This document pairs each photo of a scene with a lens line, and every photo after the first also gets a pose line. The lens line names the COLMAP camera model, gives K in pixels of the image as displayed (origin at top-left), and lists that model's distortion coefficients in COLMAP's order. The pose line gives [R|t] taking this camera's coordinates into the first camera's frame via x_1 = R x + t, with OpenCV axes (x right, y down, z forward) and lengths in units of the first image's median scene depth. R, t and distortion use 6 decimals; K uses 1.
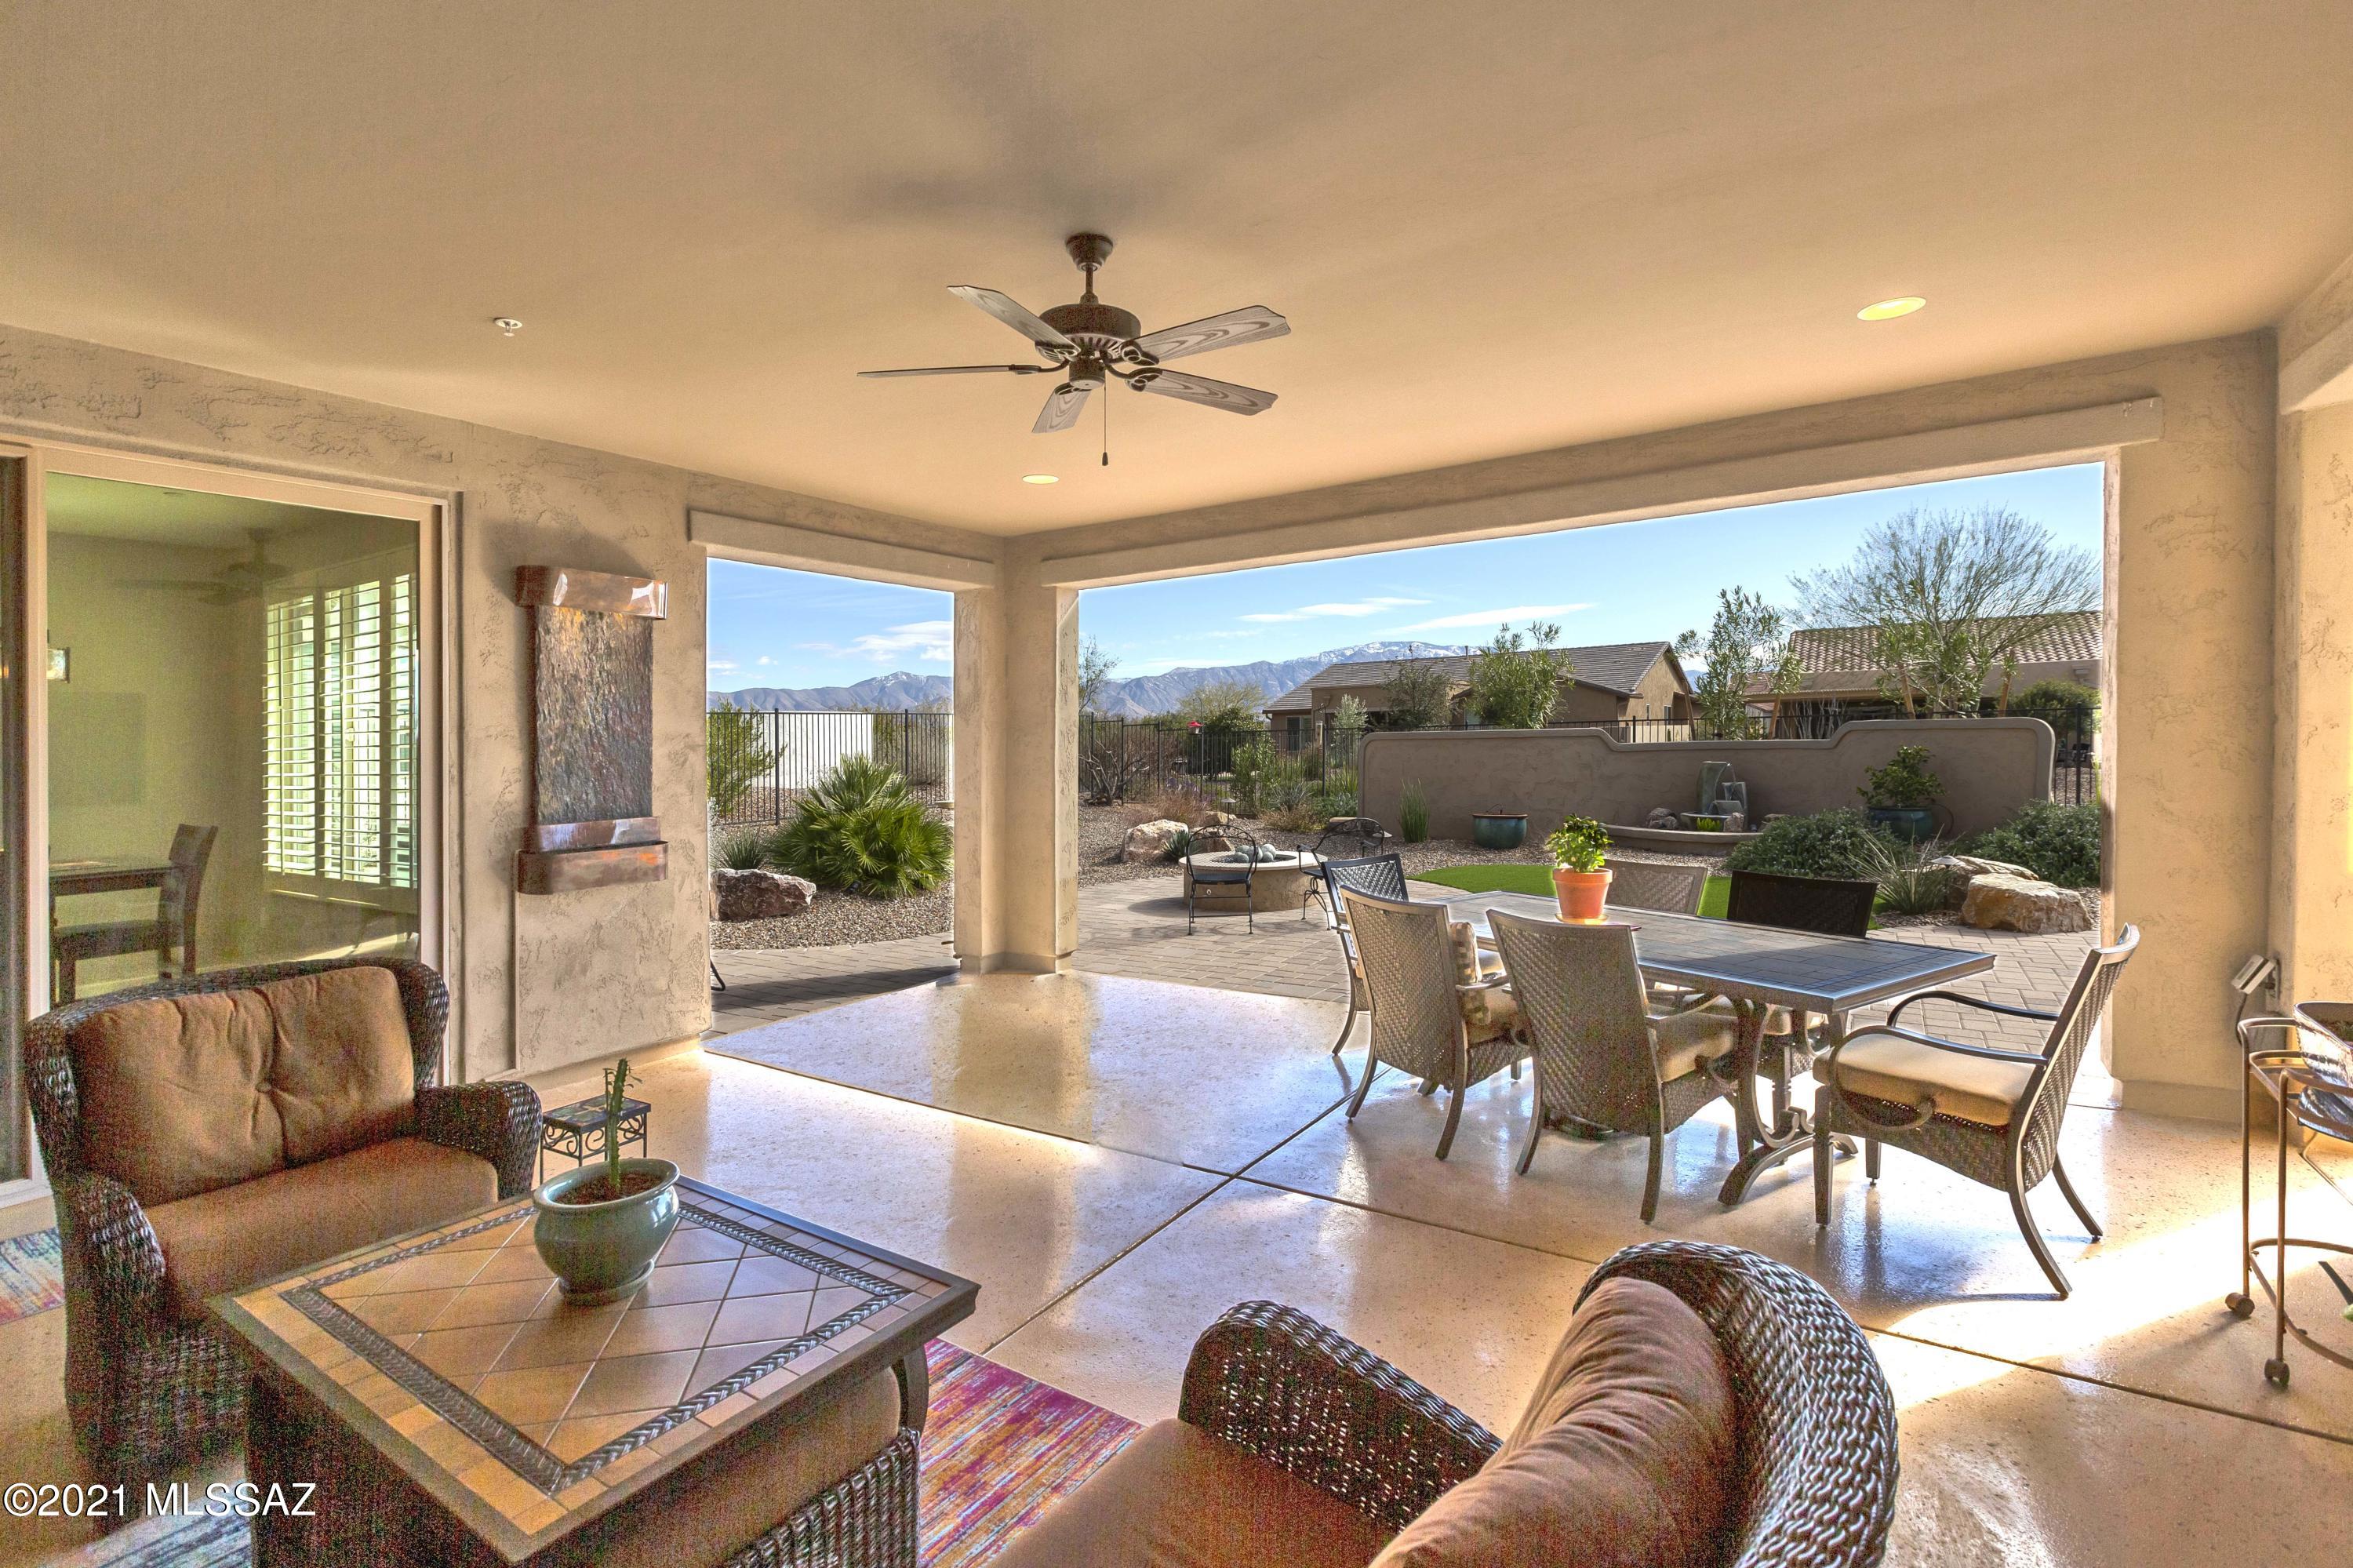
lens RADIAL K [[1093.6, 0, 1133.8], [0, 1093.6, 730.0], [0, 0, 1]] dist [0.001430, 0.000219]
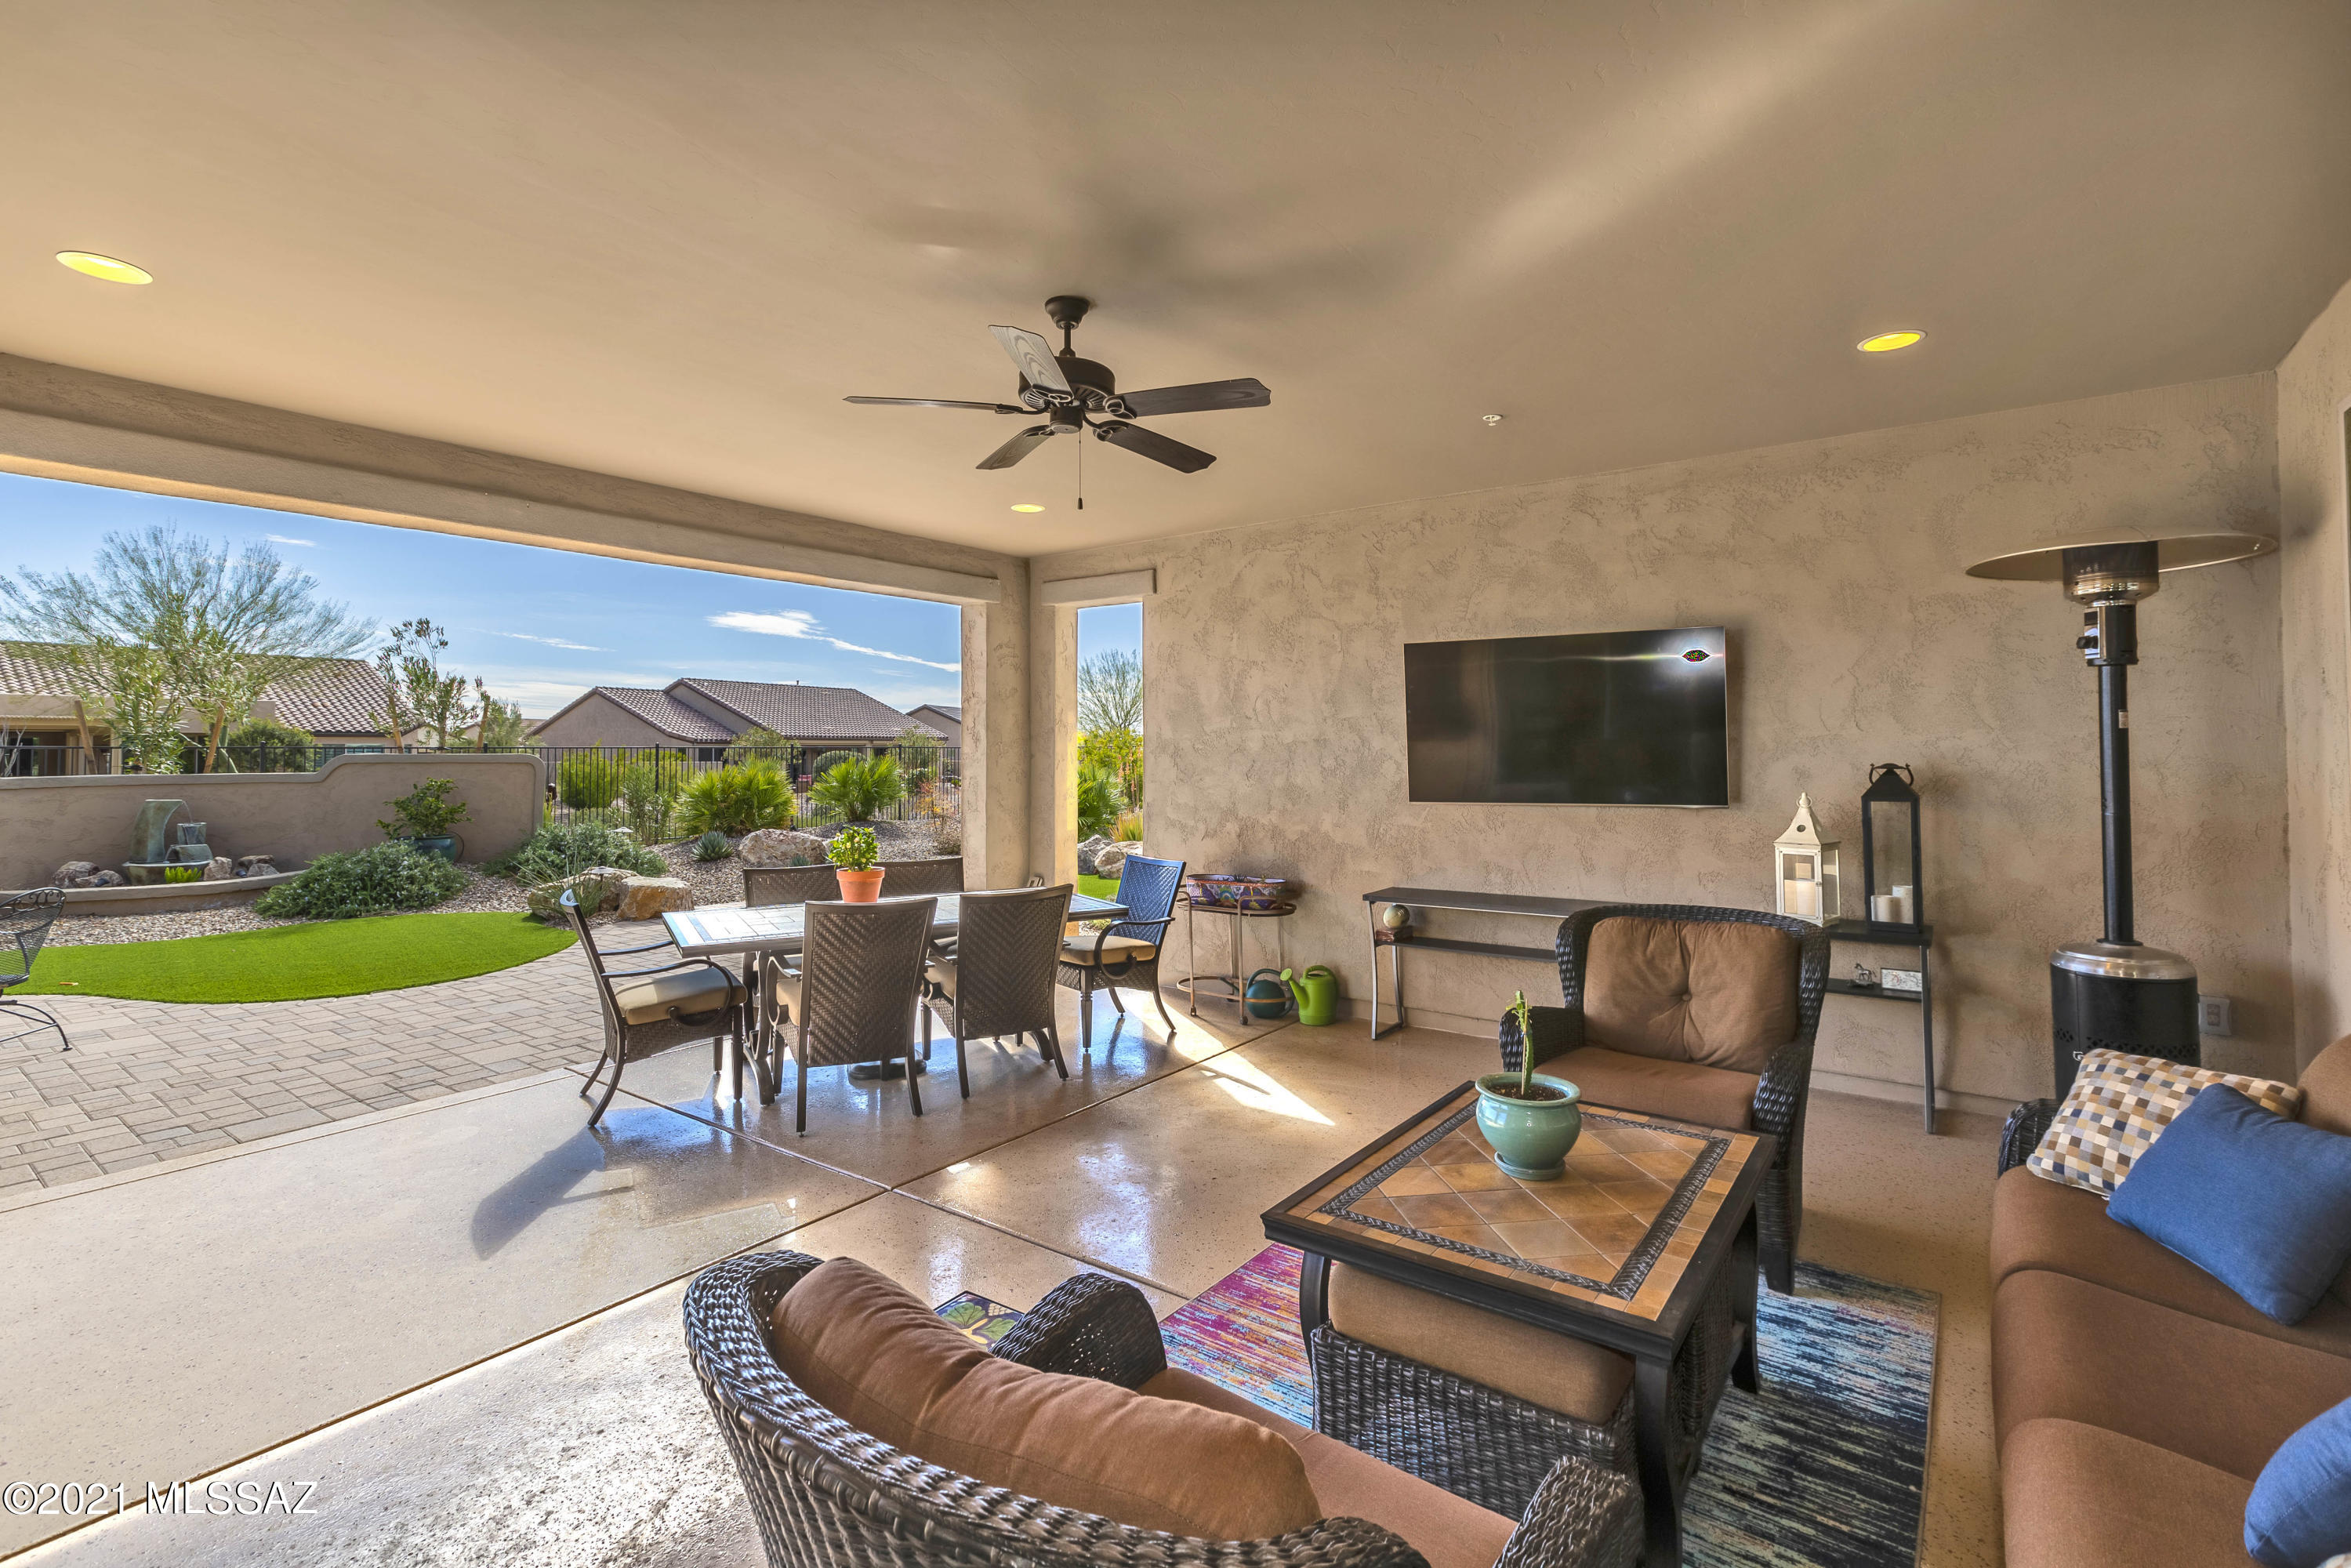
lens RADIAL K [[1051.9, 0, 1192.8], [0, 1051.9, 732.7], [0, 0, 1]] dist [0.001552, 0.000165]
pose [[0.023640, 0.041910, 0.998842, -0.242098], [-0.005447, 0.999111, -0.041792, 0.007137], [-0.999706, -0.004452, 0.023847, 0.189712]]
